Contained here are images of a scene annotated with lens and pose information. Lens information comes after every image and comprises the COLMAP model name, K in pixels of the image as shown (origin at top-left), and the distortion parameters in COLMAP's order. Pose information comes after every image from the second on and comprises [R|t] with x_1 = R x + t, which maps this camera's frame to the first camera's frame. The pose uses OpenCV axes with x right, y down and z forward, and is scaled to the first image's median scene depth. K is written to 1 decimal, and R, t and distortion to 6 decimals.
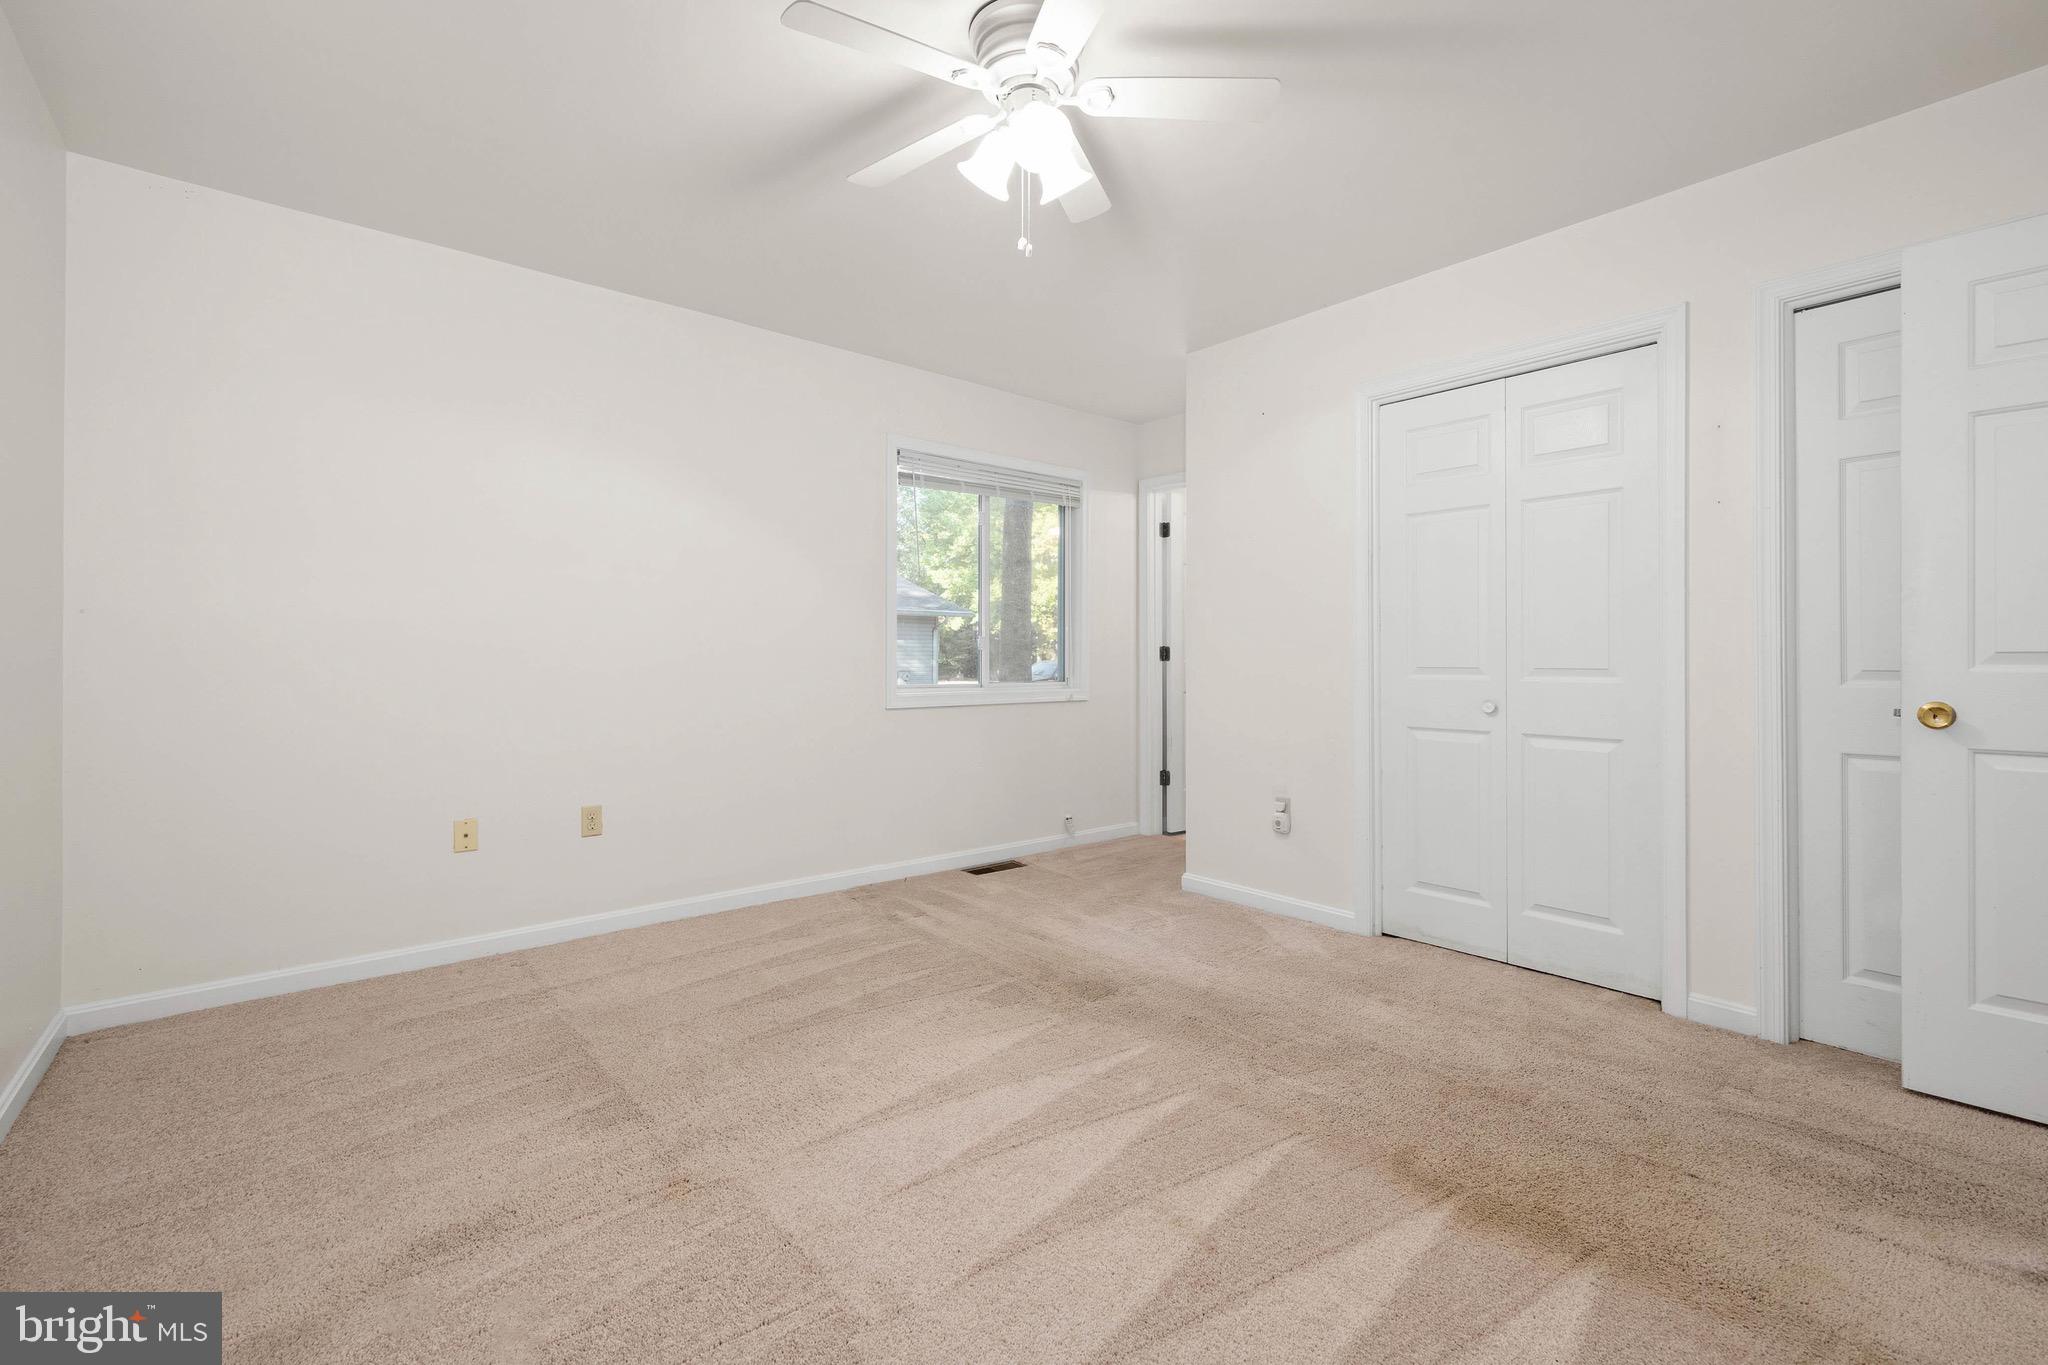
lens RADIAL K [[876.9, 0, 1026.9], [0, 876.9, 666.7], [0, 0, 1]] dist [0.000983, 0.000856]
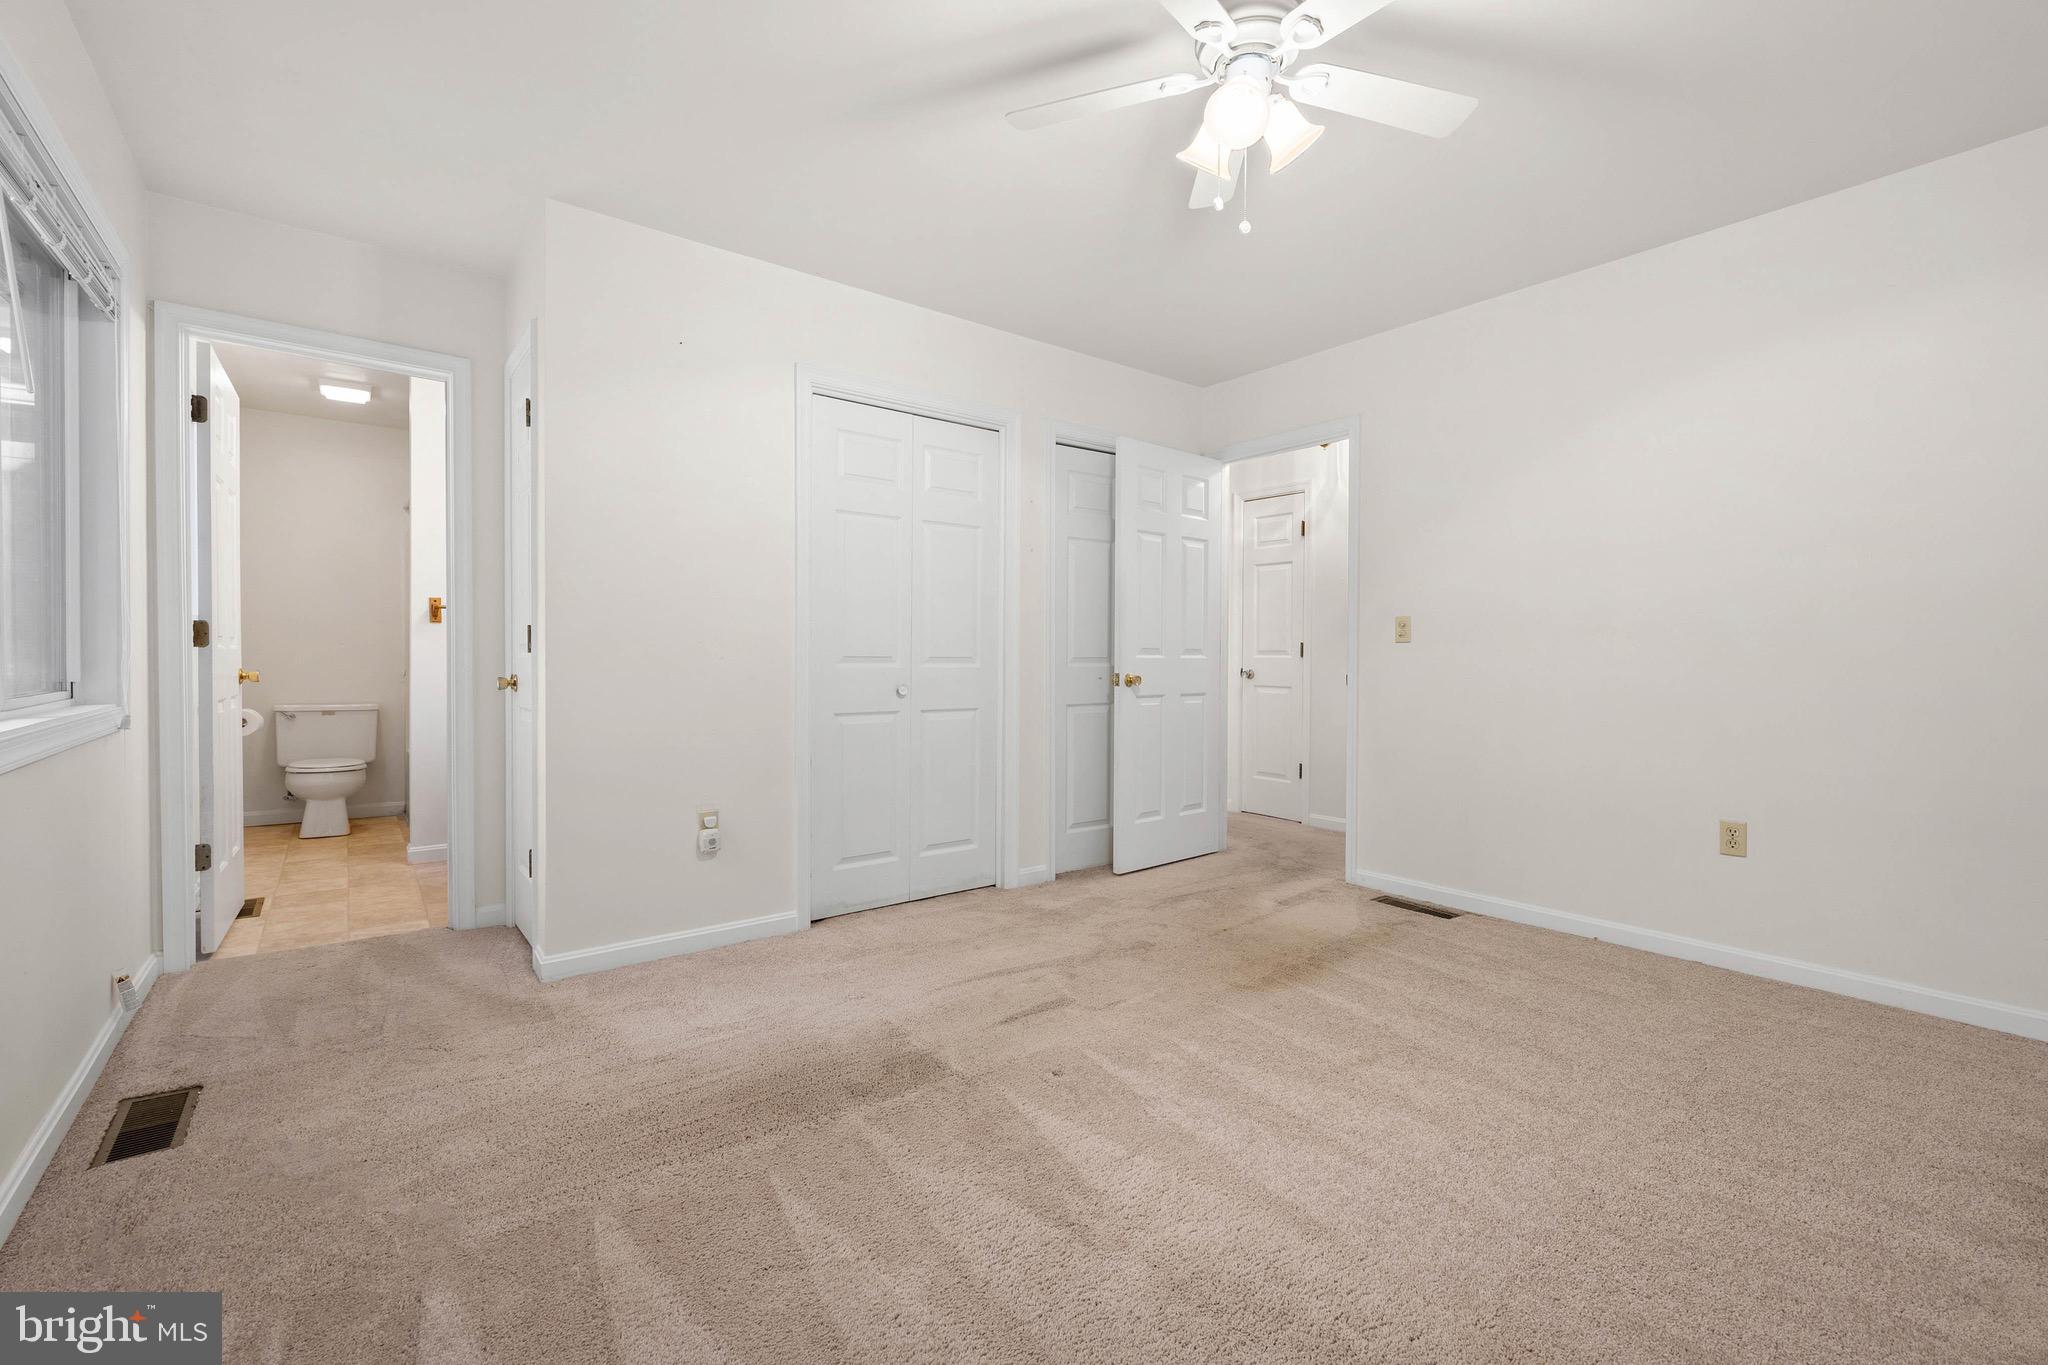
lens RADIAL K [[876.9, 0, 1026.9], [0, 876.9, 666.7], [0, 0, 1]] dist [0.000983, 0.000856]
pose [[0.039513, -0.014924, 0.999108, -0.699921], [0.000053, 0.999888, 0.014934, -0.003508], [-0.999219, -0.000537, 0.039510, 0.854272]]
